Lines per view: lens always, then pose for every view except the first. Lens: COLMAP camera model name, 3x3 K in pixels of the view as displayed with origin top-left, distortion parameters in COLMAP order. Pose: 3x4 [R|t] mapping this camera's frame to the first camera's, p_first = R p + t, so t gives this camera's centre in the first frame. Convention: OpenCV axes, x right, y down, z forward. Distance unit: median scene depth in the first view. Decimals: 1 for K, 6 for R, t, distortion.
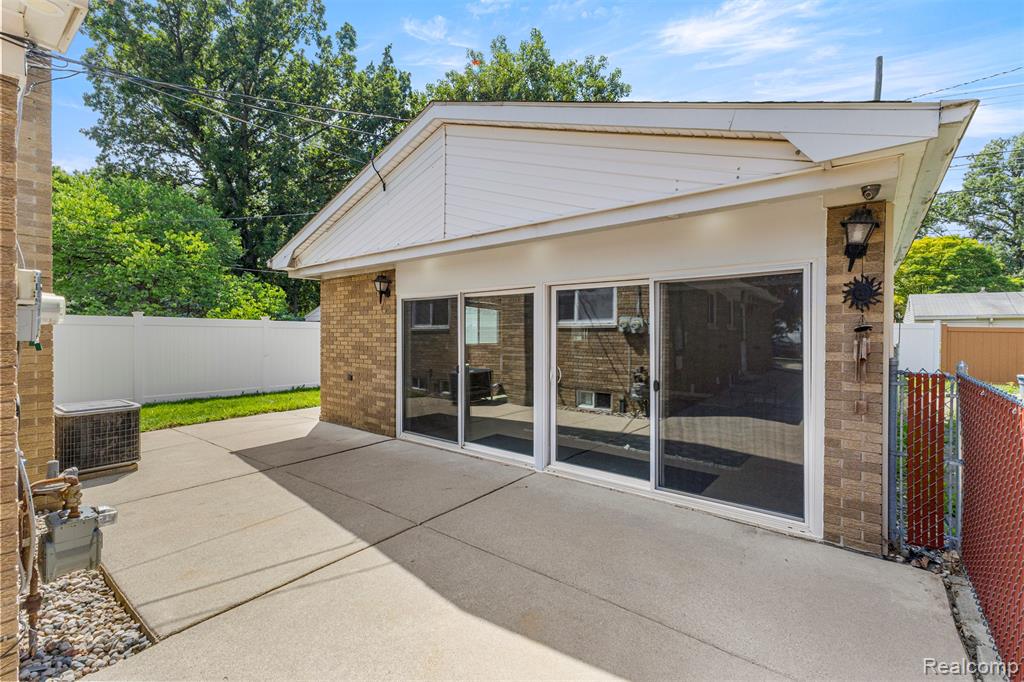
lens RADIAL K [[447.7, 0, 512.0], [0, 447.7, 341.0], [0, 0, 1]] dist [0.000839, 0.000115]
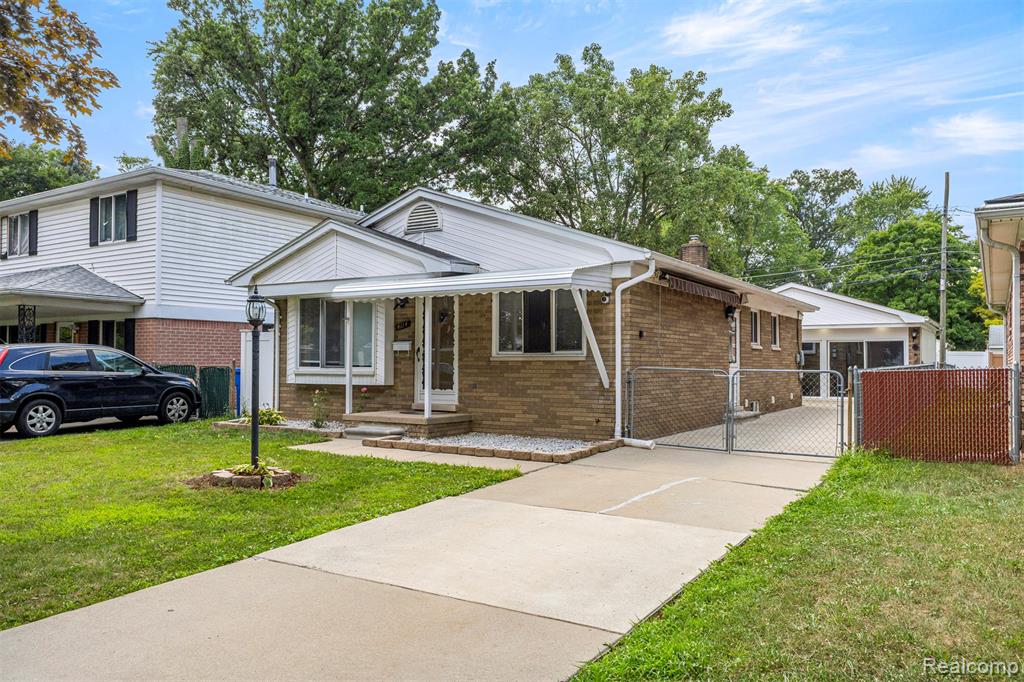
lens RADIAL K [[756.7, 0, 512.0], [0, 756.7, 341.0], [0, 0, 1]] dist [0.005993, -0.000163]
pose [[0.995003, 0.000871, 0.099837, -0.877659], [0.003304, 0.999127, -0.041646, 0.030582], [-0.099786, 0.041768, 0.994132, -1.347120]]
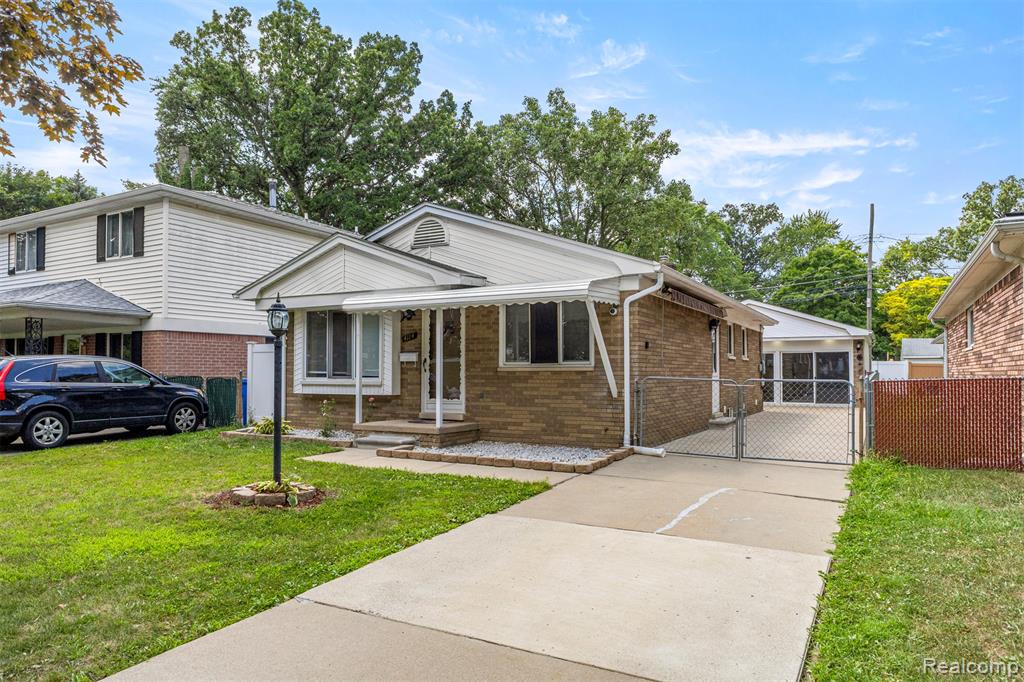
lens RADIAL K [[663.2, 0, 510.8], [0, 663.2, 351.8], [0, 0, 1]] dist [-0.000641, 0.000906]
pose [[0.988490, -0.000371, 0.151285, -0.919944], [0.006966, 0.999048, -0.043067, 0.027950], [-0.151125, 0.043625, 0.987552, -1.256854]]
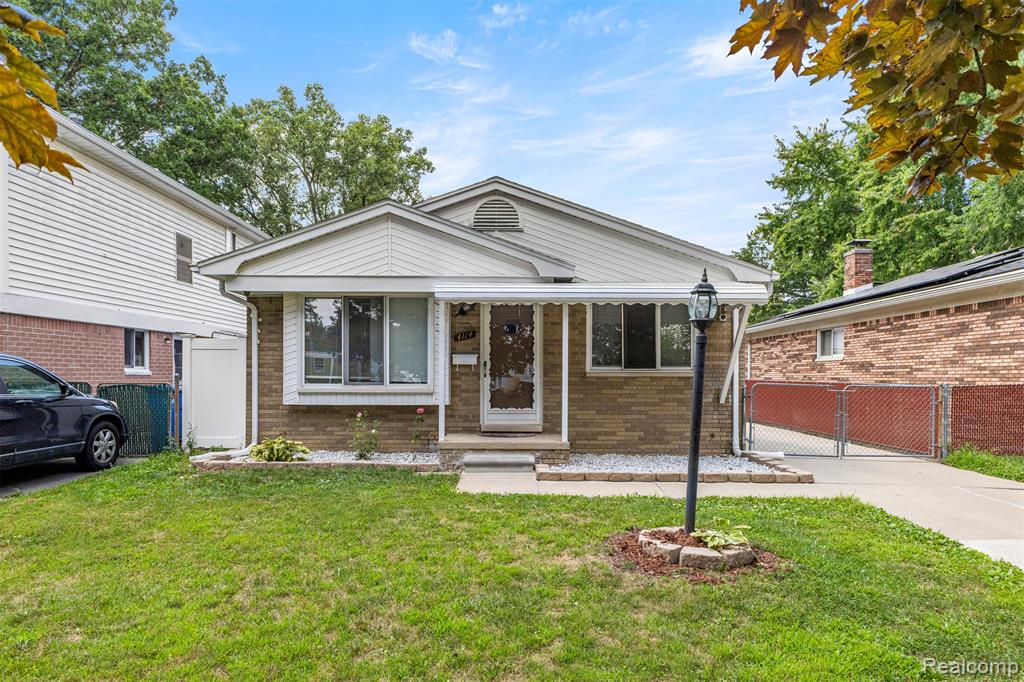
lens RADIAL K [[611.3, 0, 513.2], [0, 611.3, 373.3], [0, 0, 1]] dist [0.003130, 0.001195]
pose [[0.792985, 0.000566, 0.609240, -1.289066], [0.008996, 0.999880, -0.012638, 0.020825], [-0.609174, 0.015502, 0.792885, -0.947089]]
